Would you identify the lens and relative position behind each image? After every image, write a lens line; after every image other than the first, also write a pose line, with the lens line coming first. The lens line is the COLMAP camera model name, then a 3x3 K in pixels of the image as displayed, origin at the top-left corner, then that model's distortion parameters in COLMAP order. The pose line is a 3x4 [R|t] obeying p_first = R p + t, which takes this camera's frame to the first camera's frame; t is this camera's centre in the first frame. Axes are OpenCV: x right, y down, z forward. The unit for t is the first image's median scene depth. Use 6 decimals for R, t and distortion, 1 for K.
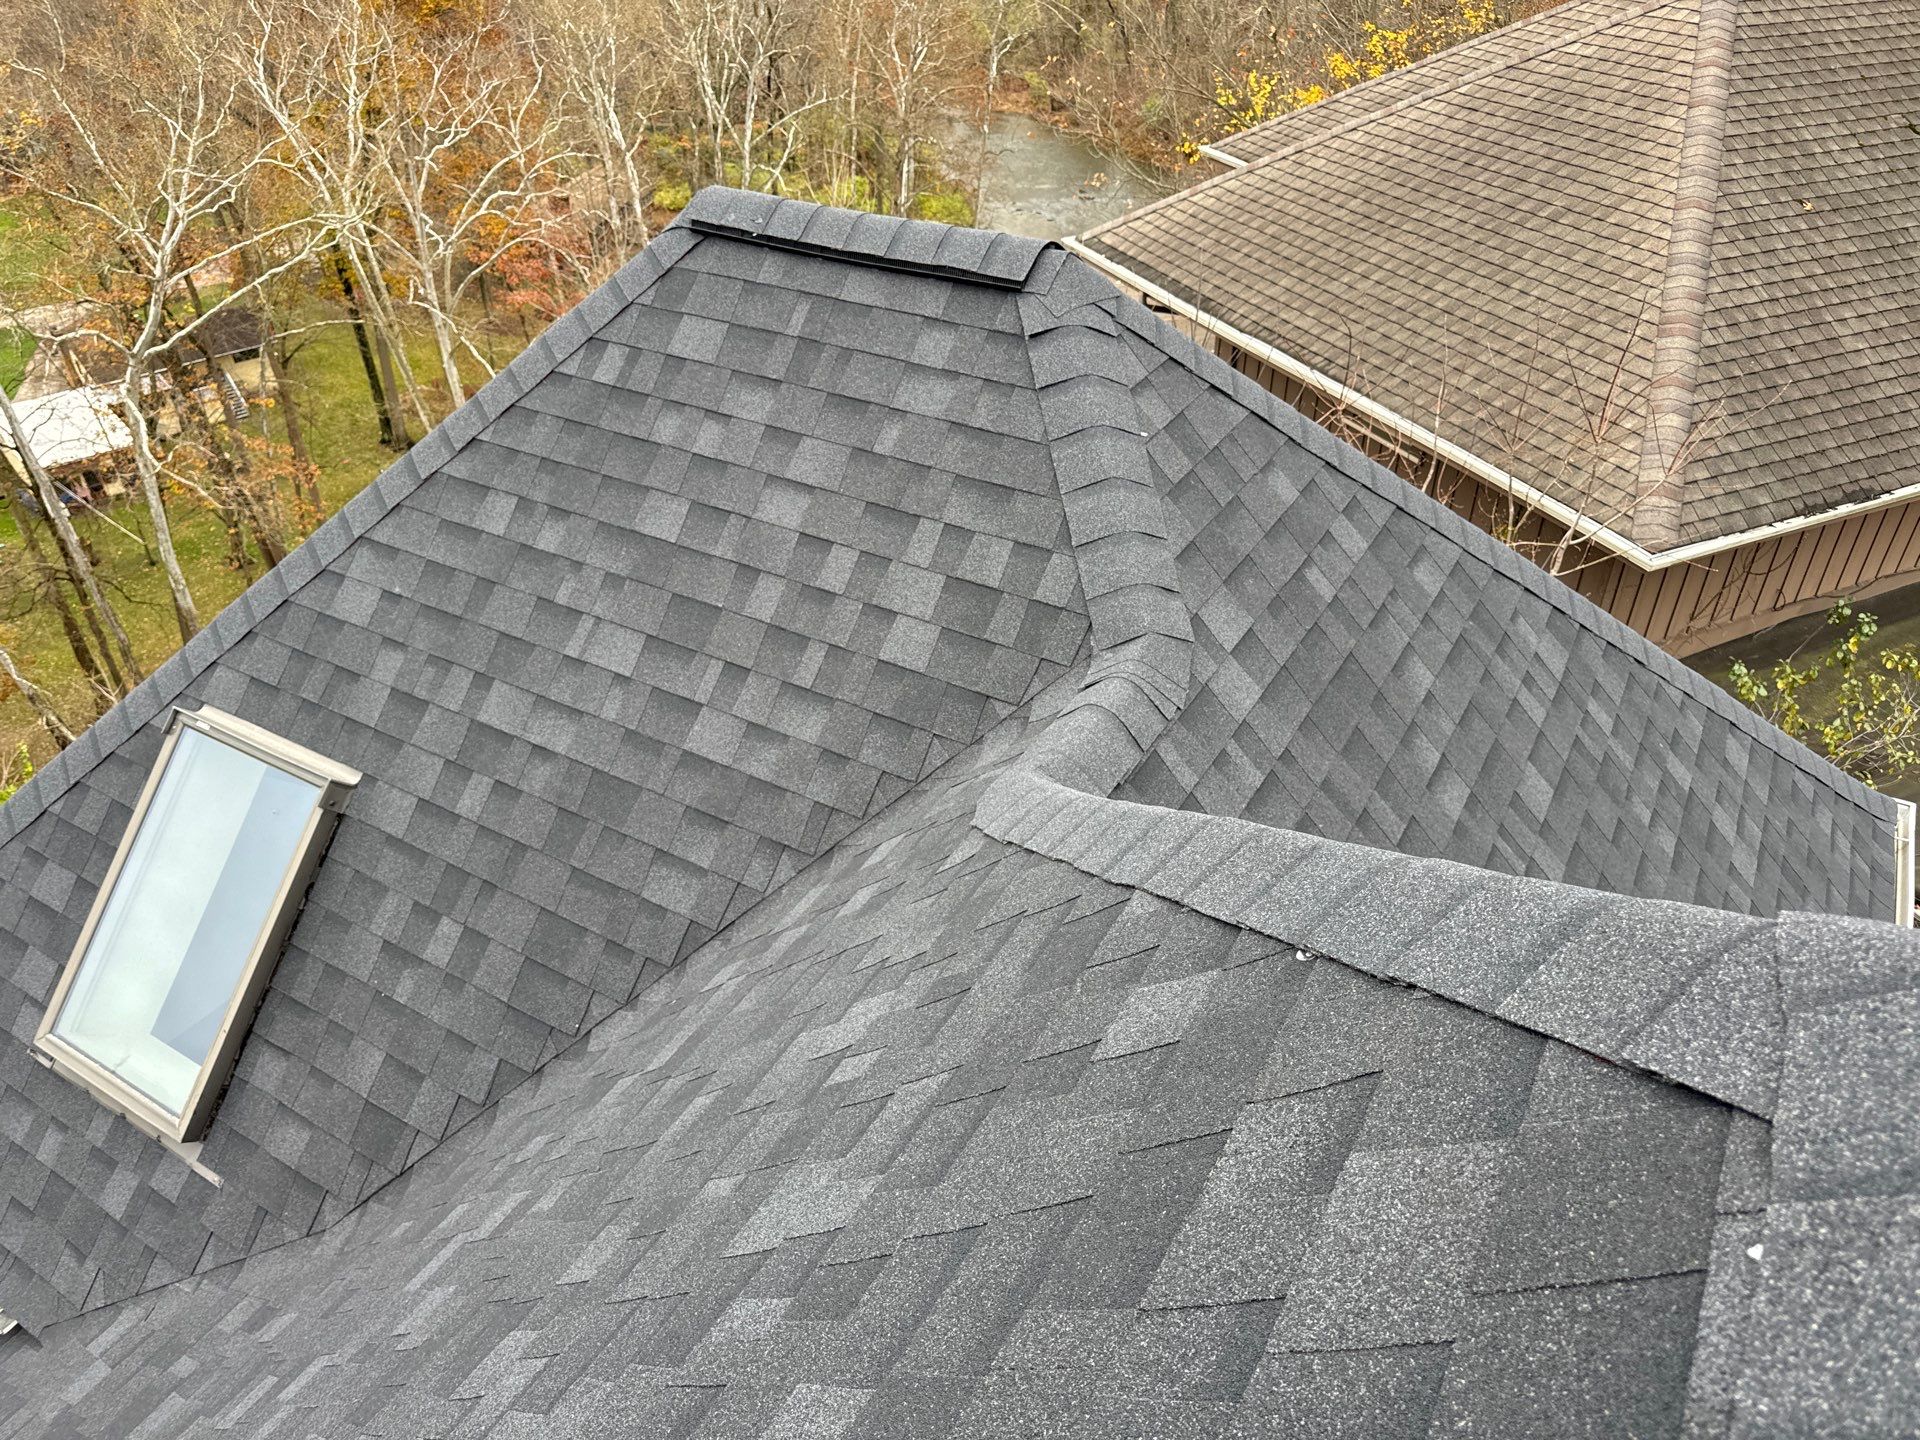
lens RADIAL K [[1362.3, 0, 951.9], [0, 1362.3, 704.8], [0, 0, 1]] dist [0.025889, -0.032965]
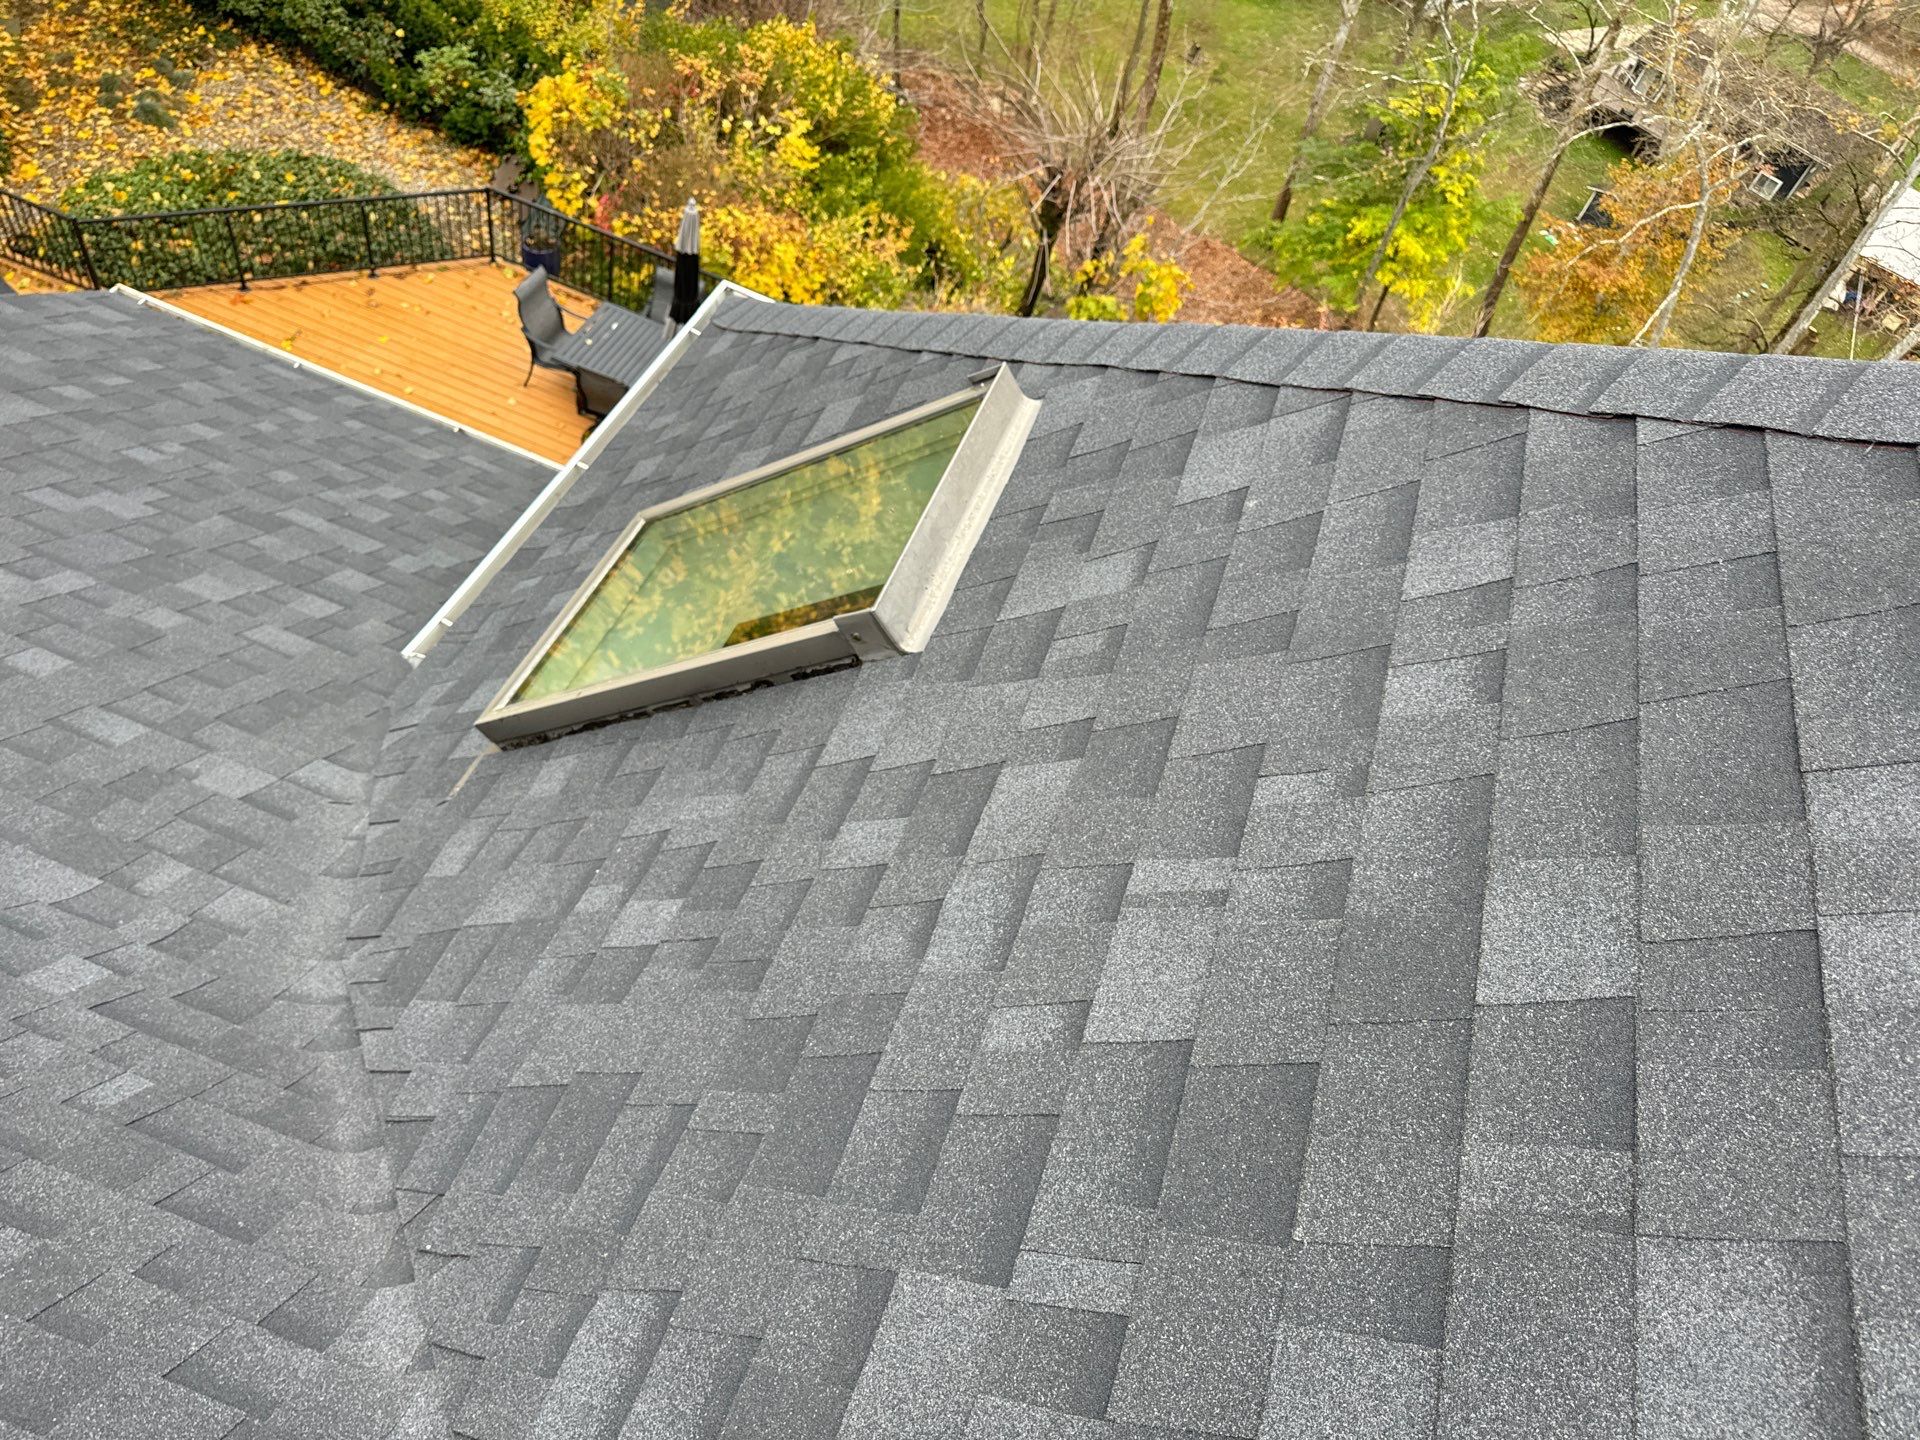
lens RADIAL K [[1362.3, 0, 959.6], [0, 1362.3, 716.1], [0, 0, 1]] dist [0.025889, -0.032965]
pose [[0.205681, 0.800806, -0.562499, -0.086836], [-0.713319, 0.516191, 0.474049, -0.186983], [0.669978, 0.303739, 0.677401, 0.581537]]
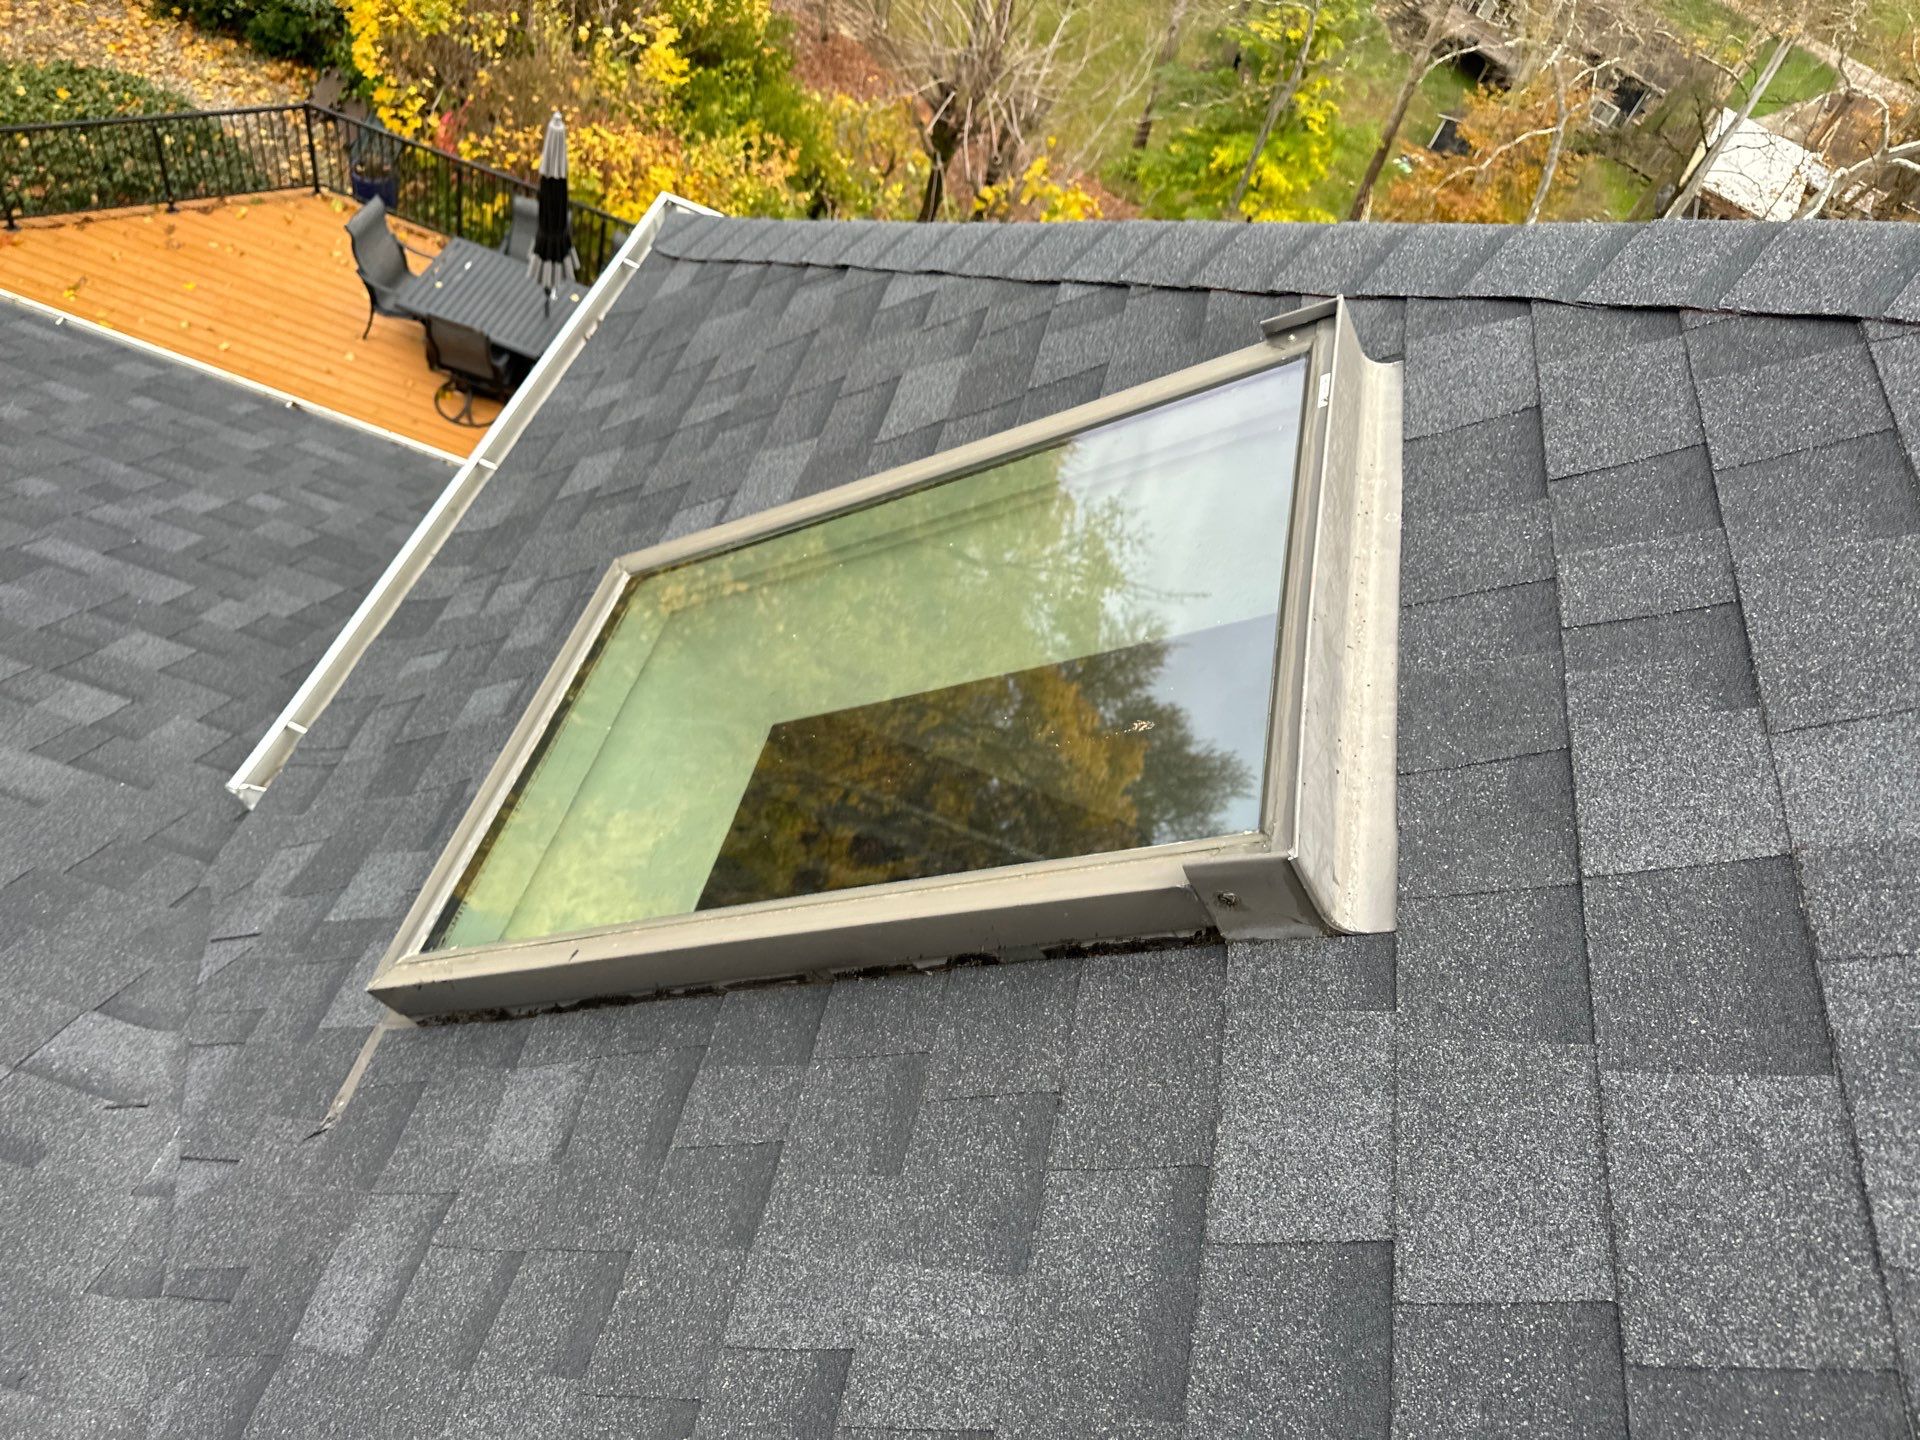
lens RADIAL K [[1362.3, 0, 942.8], [0, 1362.3, 718.3], [0, 0, 1]] dist [0.025889, -0.032965]
pose [[0.284951, 0.813532, -0.506921, -0.323223], [-0.730333, 0.526783, 0.434871, -0.017620], [0.620819, 0.246304, 0.744257, 0.676657]]
